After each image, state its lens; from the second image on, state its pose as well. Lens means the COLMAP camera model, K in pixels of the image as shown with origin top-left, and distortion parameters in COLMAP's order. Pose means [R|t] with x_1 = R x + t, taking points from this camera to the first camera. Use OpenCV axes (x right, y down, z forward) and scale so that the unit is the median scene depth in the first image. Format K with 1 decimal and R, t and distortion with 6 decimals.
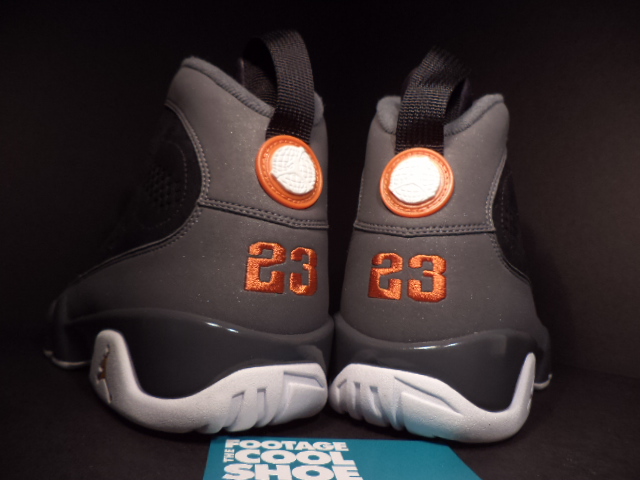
lens RADIAL K [[519.6, 0, 319.0], [0, 519.6, 239.5], [0, 0, 1]] dist [0.011744, -0.005574]
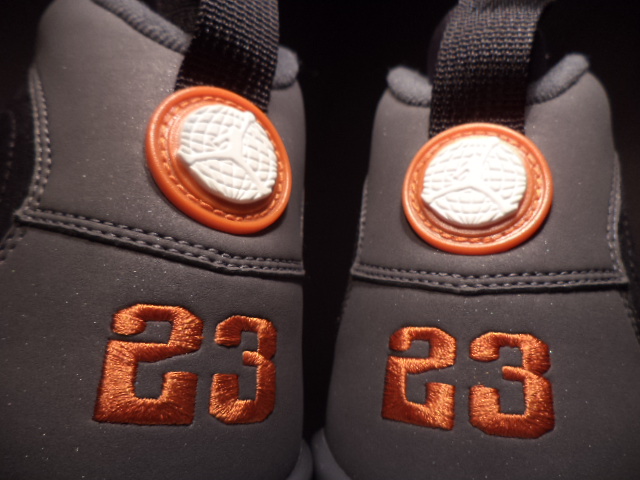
lens RADIAL K [[519.6, 0, 321.4], [0, 519.6, 237.9], [0, 0, 1]] dist [0.011744, -0.005574]
pose [[0.999549, 0.009094, 0.028612, 0.022956], [-0.005855, 0.993766, -0.111335, -0.002209], [-0.029447, 0.111117, 0.993371, 0.515317]]
